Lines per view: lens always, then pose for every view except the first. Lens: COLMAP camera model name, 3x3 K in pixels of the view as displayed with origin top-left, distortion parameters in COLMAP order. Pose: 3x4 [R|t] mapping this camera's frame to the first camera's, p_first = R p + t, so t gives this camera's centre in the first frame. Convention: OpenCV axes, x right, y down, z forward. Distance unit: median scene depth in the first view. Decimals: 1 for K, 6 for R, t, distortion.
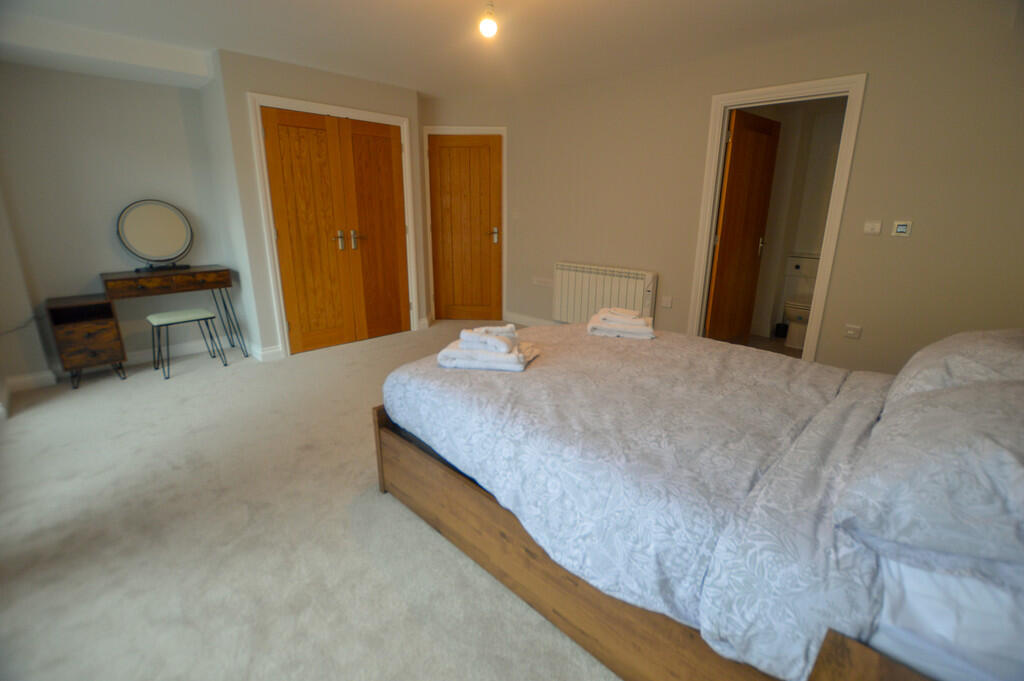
lens RADIAL K [[463.3, 0, 512.0], [0, 463.3, 340.5], [0, 0, 1]] dist [-0.000067, -0.000071]
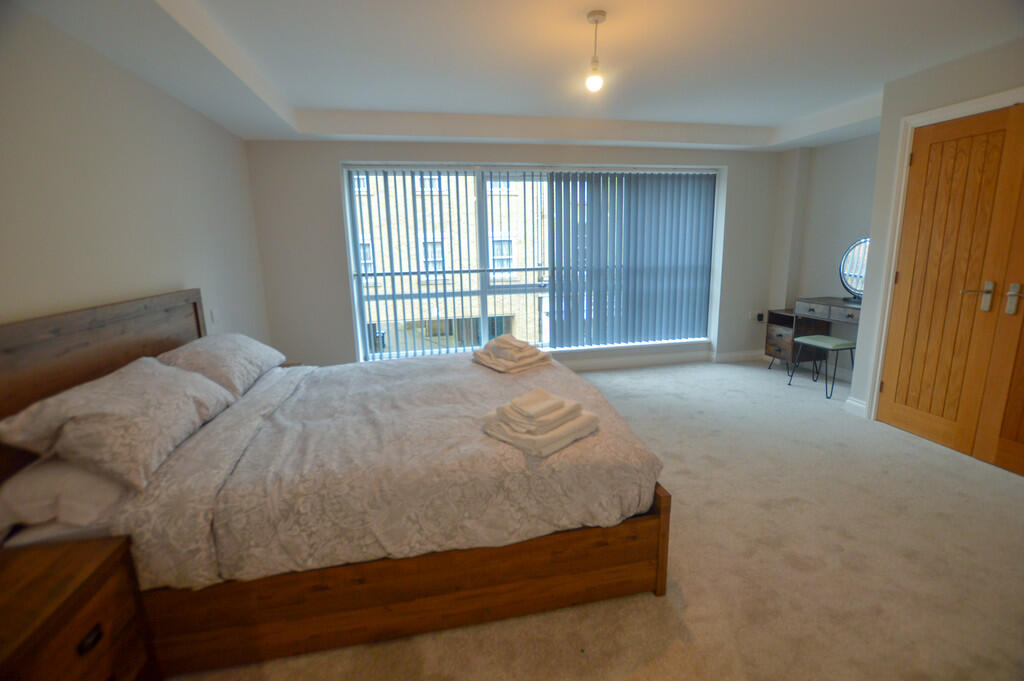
lens RADIAL K [[434.9, 0, 513.1], [0, 434.9, 334.4], [0, 0, 1]] dist [-0.000769, -0.000289]
pose [[-0.546288, 0.171680, -0.819814, 0.573838], [-0.220286, 0.914865, 0.338374, -0.269508], [0.808111, 0.365443, -0.461961, 0.911717]]
